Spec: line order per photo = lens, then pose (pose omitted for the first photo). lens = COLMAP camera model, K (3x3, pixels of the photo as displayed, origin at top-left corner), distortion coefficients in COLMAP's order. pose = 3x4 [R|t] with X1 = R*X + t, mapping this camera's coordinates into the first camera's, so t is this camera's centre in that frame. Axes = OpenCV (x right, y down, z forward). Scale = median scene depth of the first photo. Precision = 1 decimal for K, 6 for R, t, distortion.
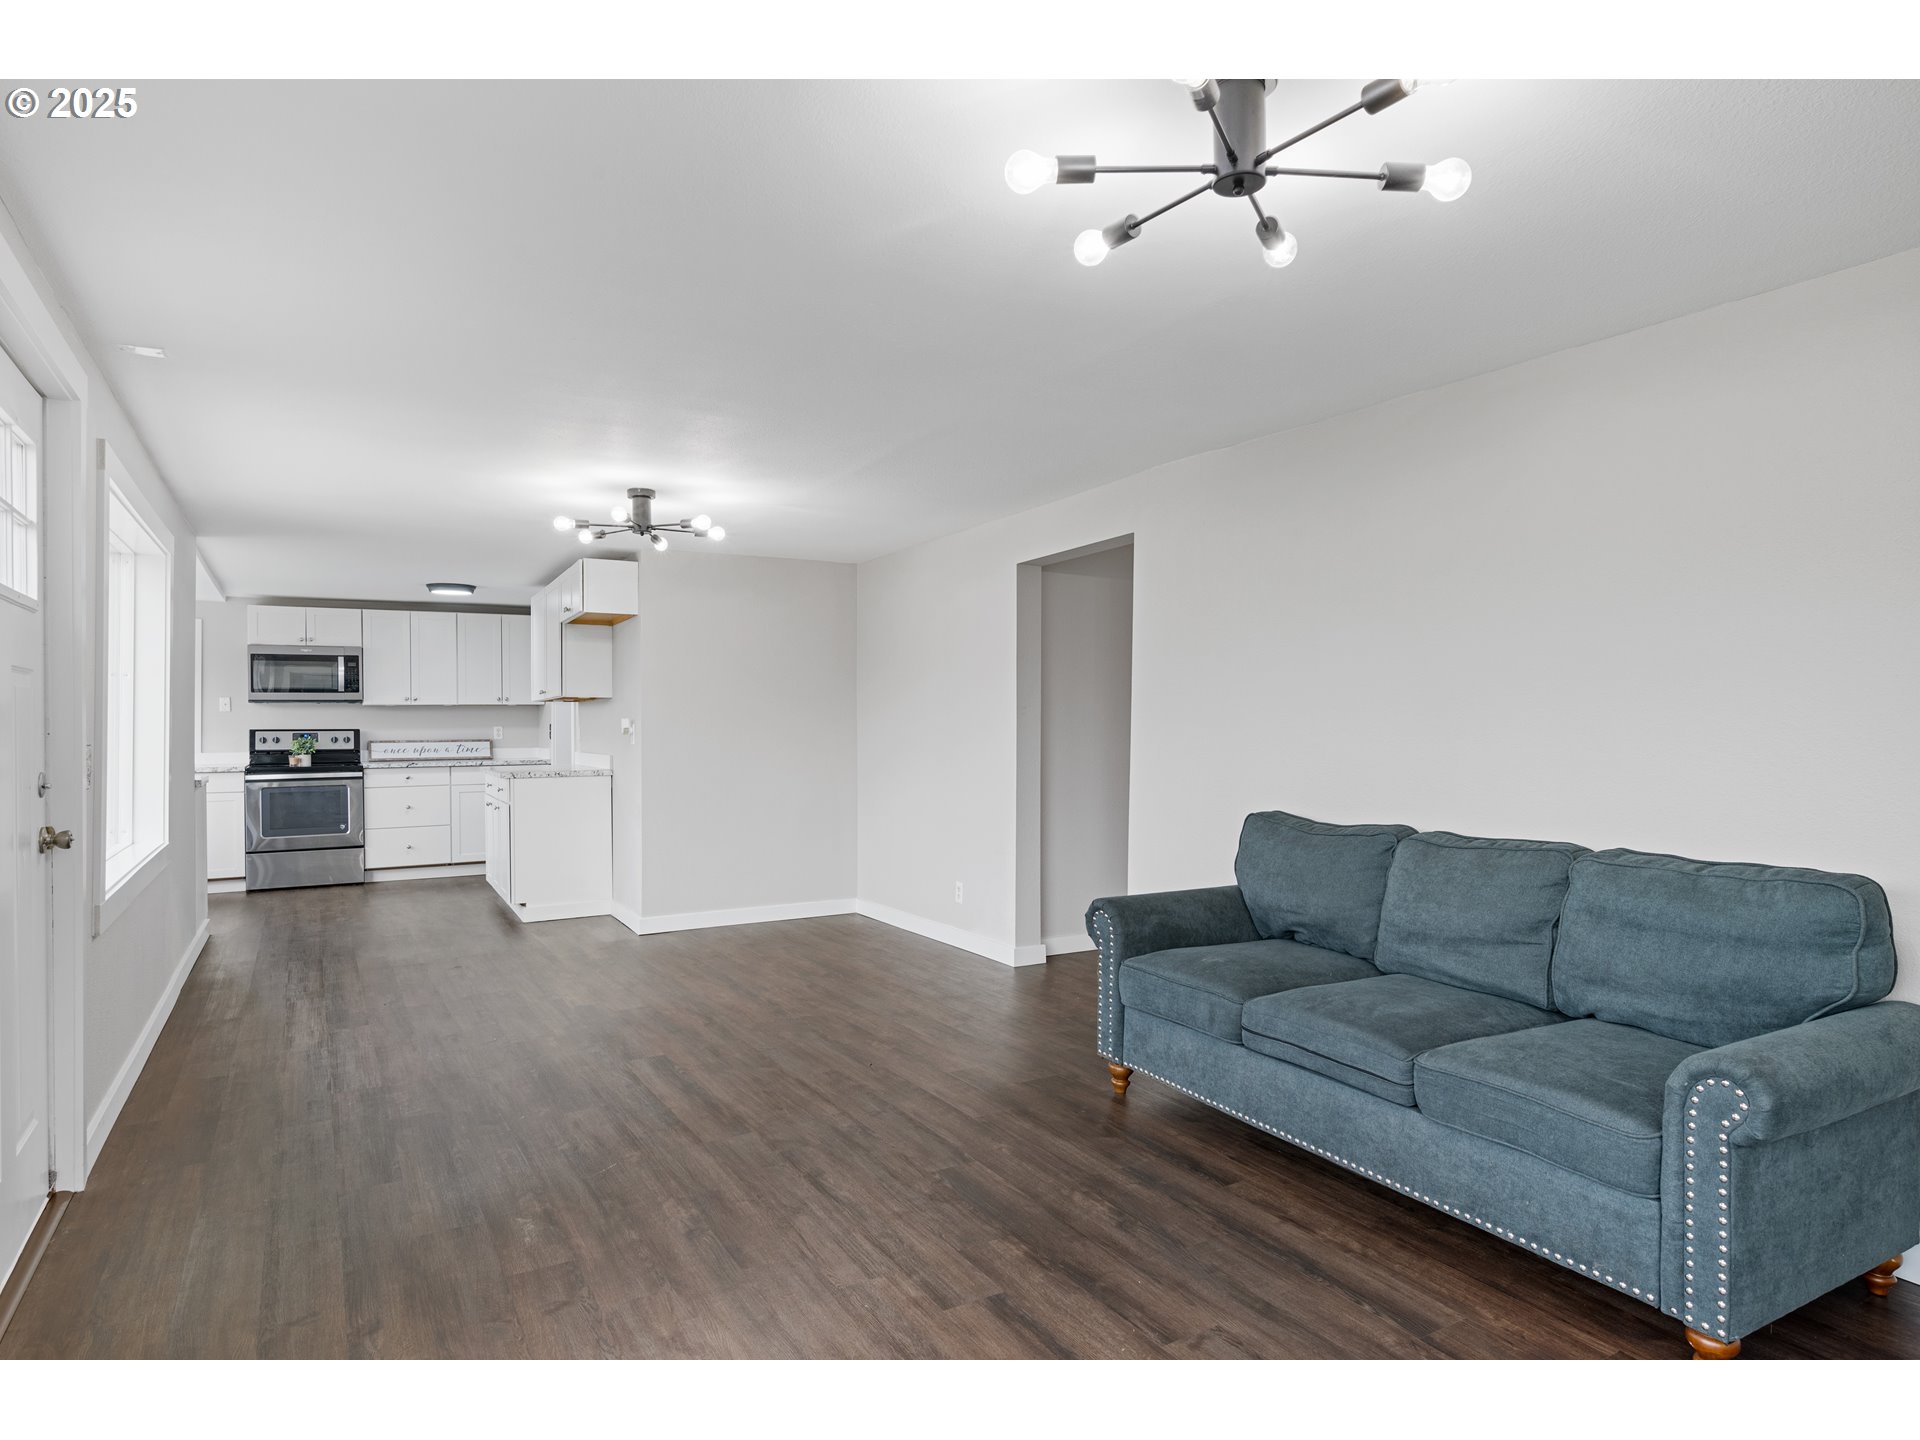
lens RADIAL K [[1091.6, 0, 951.1], [0, 1091.6, 730.7], [0, 0, 1]] dist [0.002862, 0.000942]
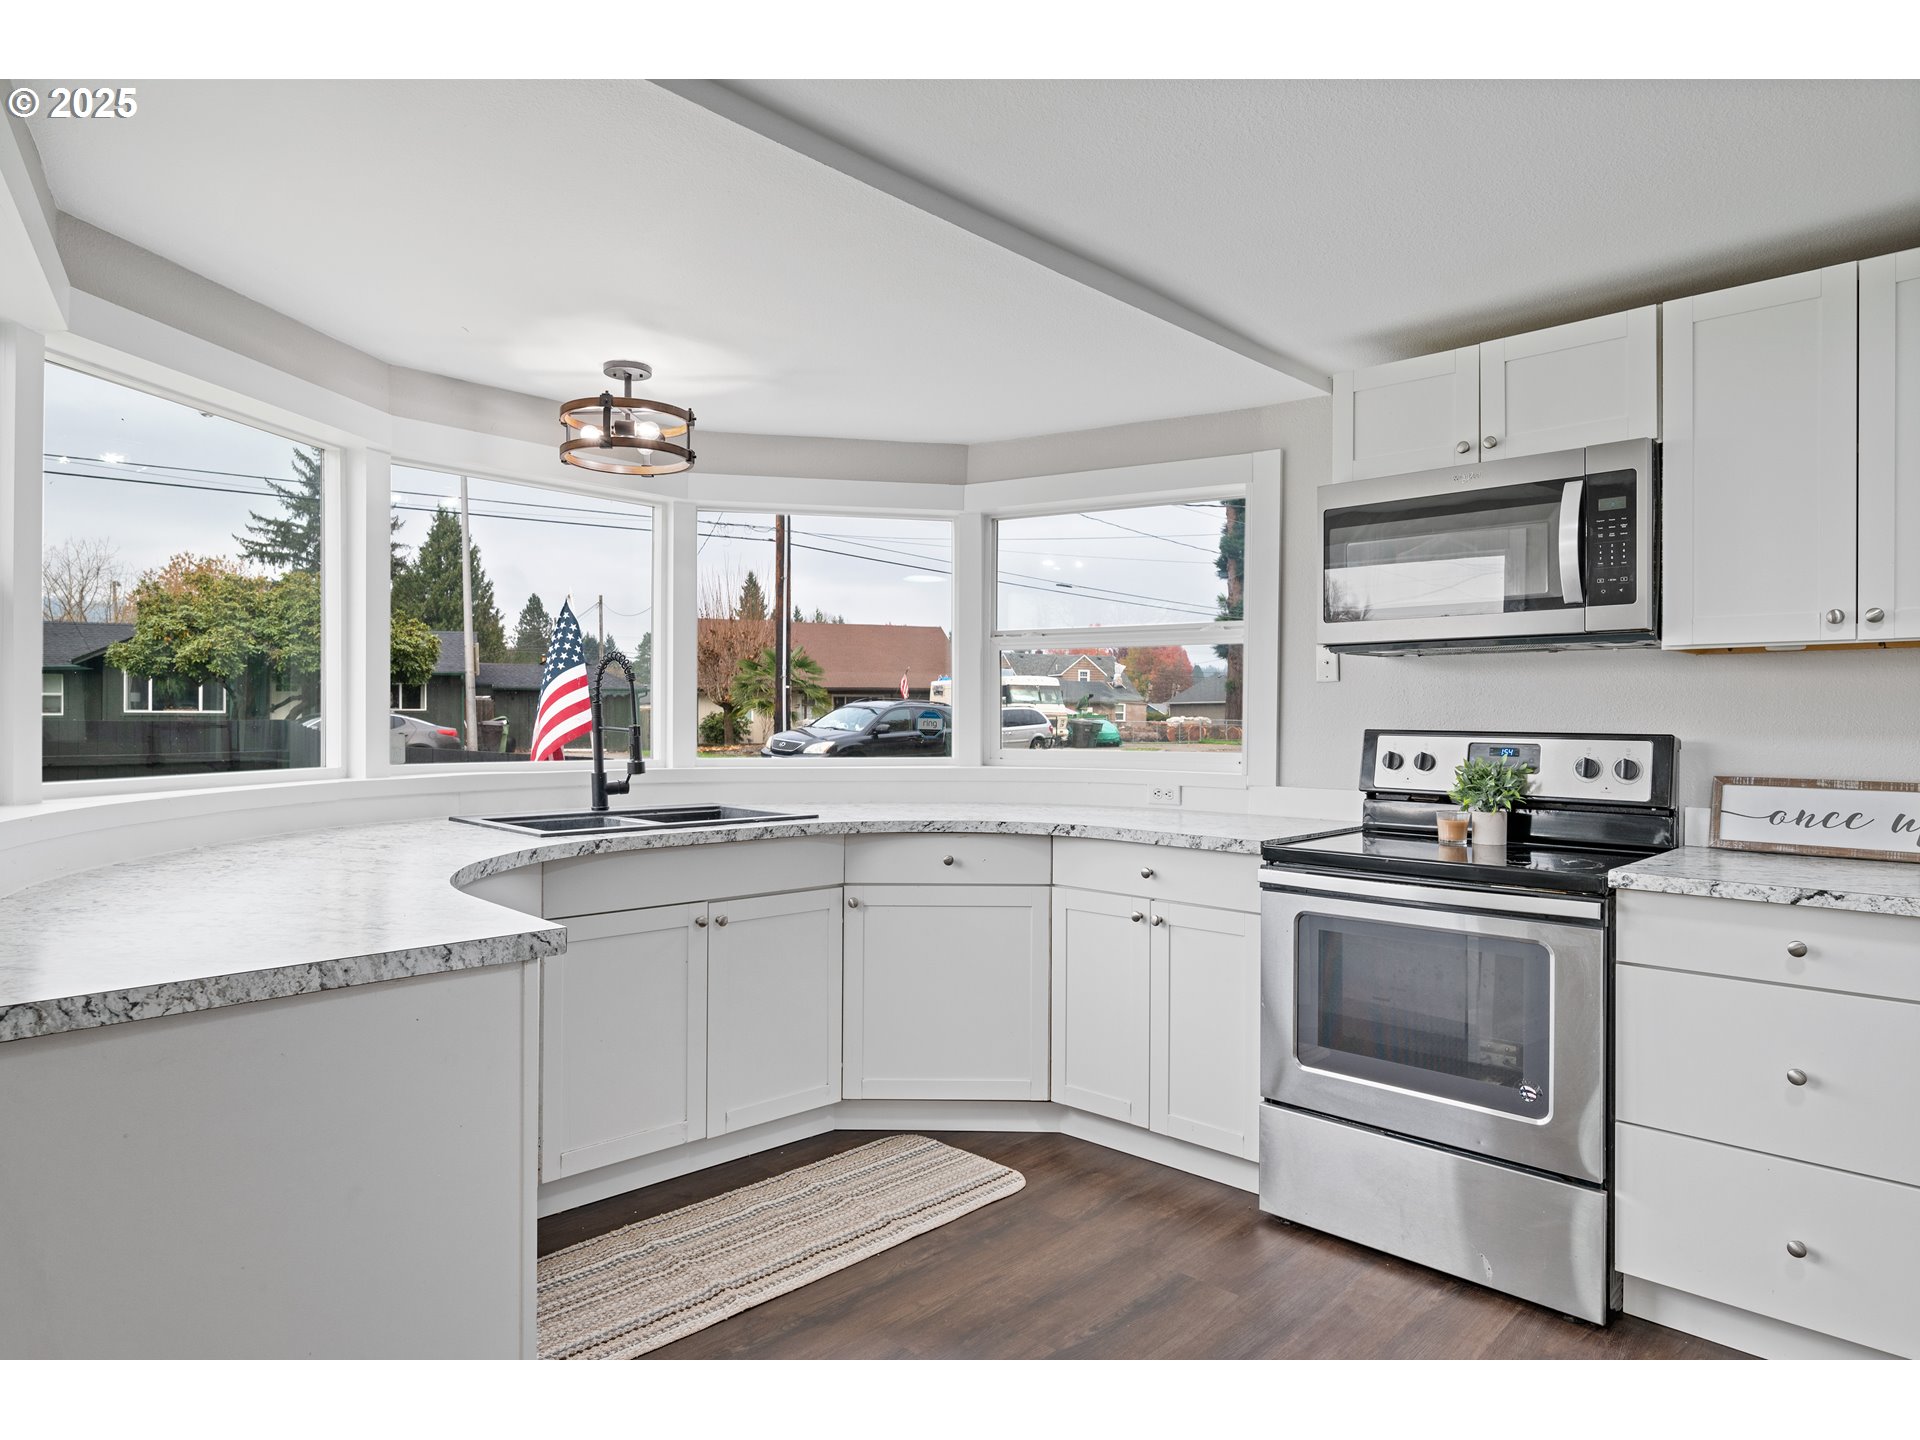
lens RADIAL K [[1134.4, 0, 949.7], [0, 1134.4, 717.0], [0, 0, 1]] dist [-0.002273, 0.000978]
pose [[0.269214, 0.008148, -0.963046, -0.315141], [-0.014482, 0.999885, 0.004412, -0.004882], [0.962971, 0.012759, 0.269302, 0.761975]]
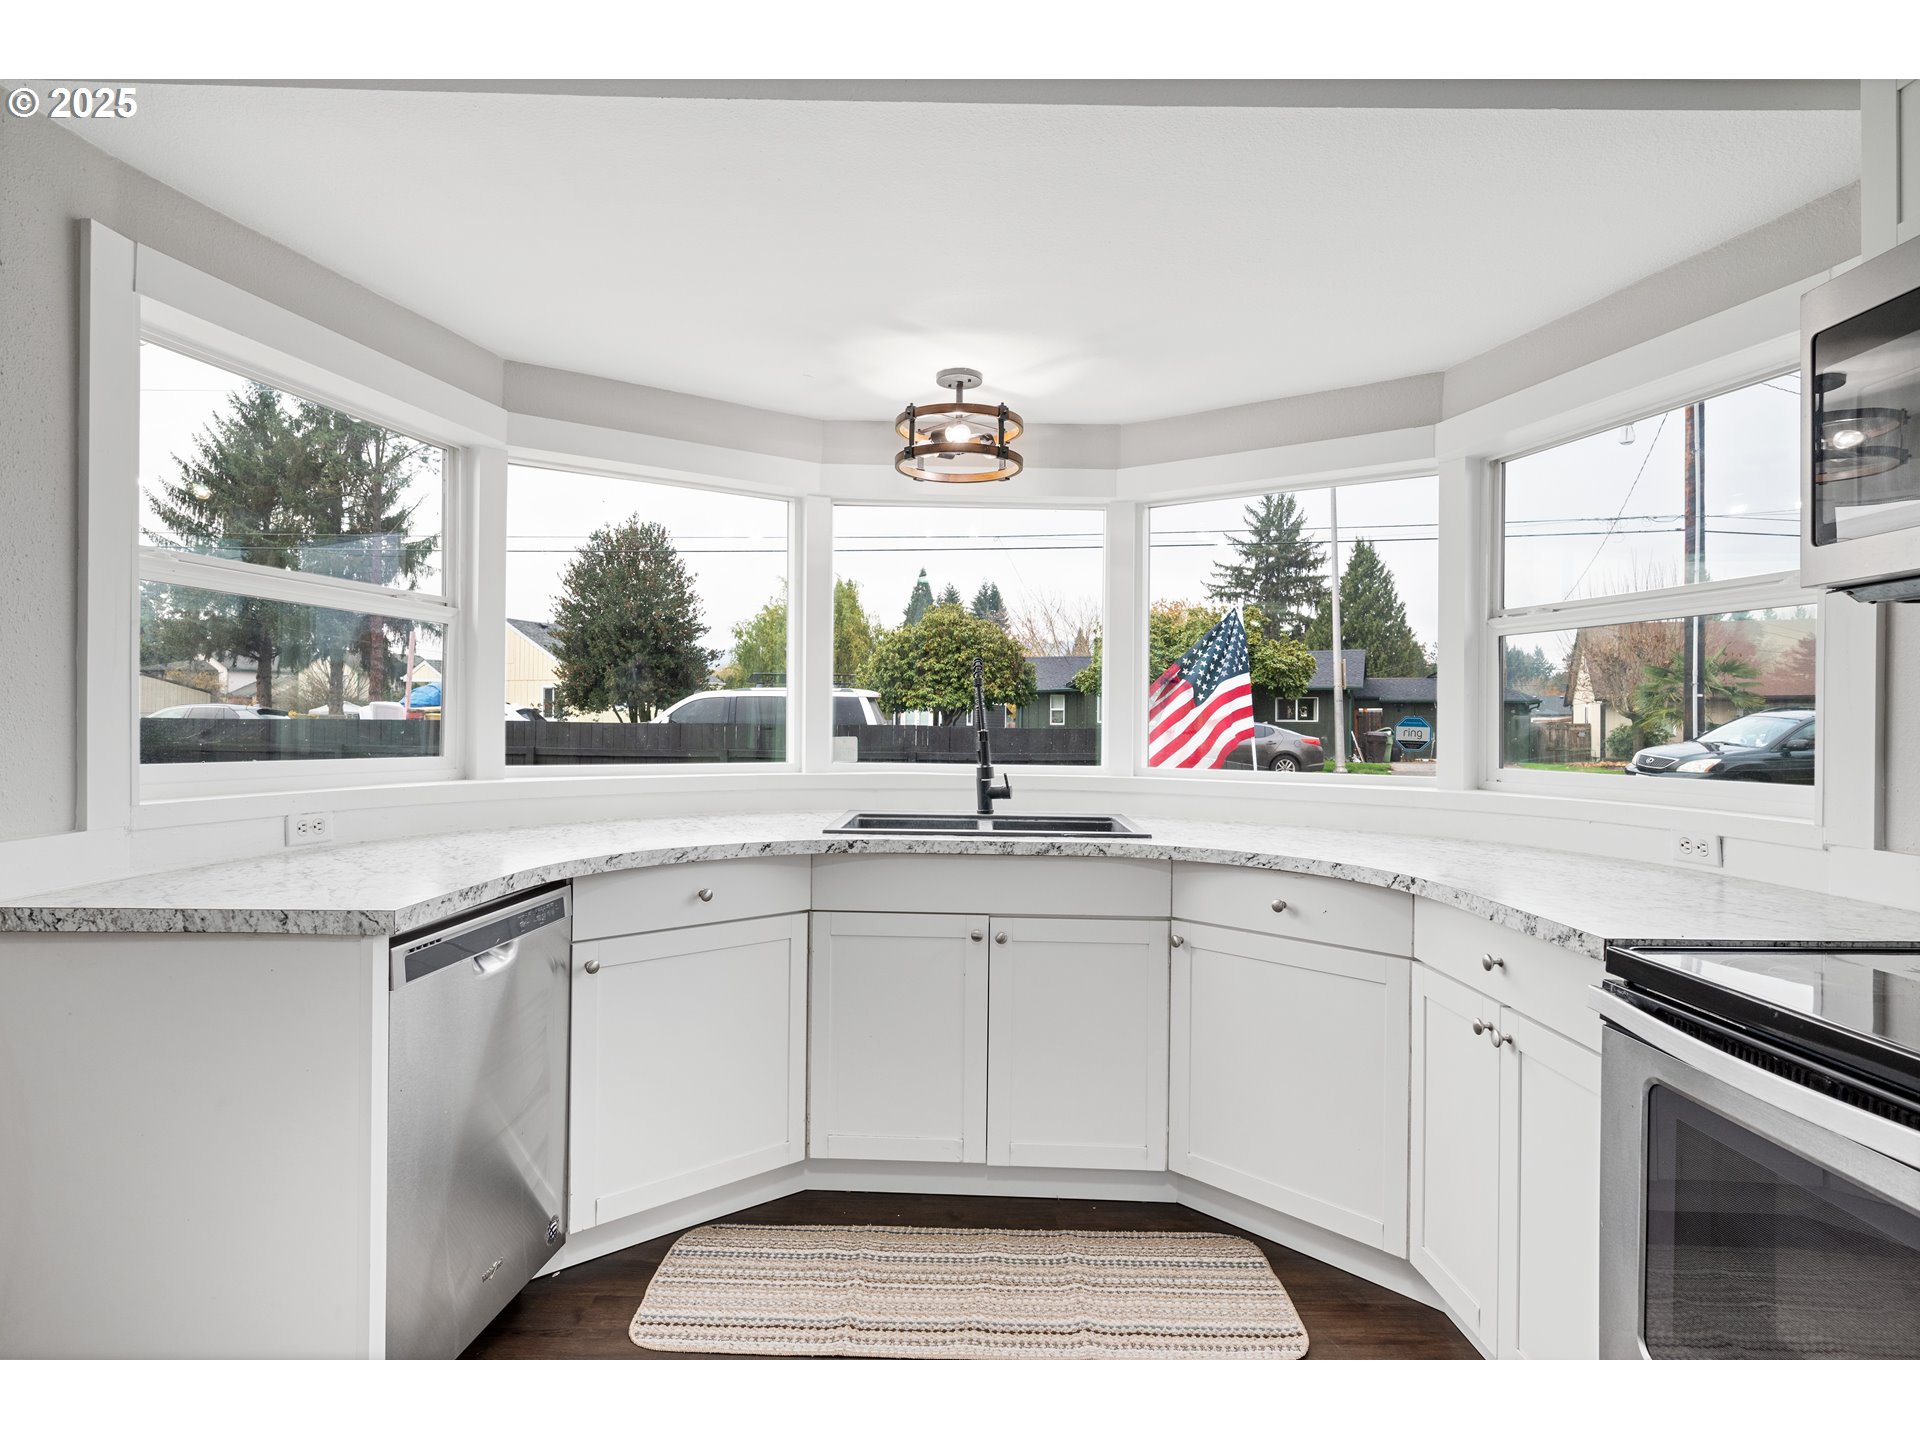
lens RADIAL K [[1045.5, 0, 960.0], [0, 1045.5, 720.0], [0, 0, 1]] dist [-0.000712, -0.000885]
pose [[-0.502976, 0.000234, -0.864300, -0.402284], [-0.013488, 0.999876, 0.008120, -0.005125], [0.864195, 0.015742, -0.502911, 0.931398]]
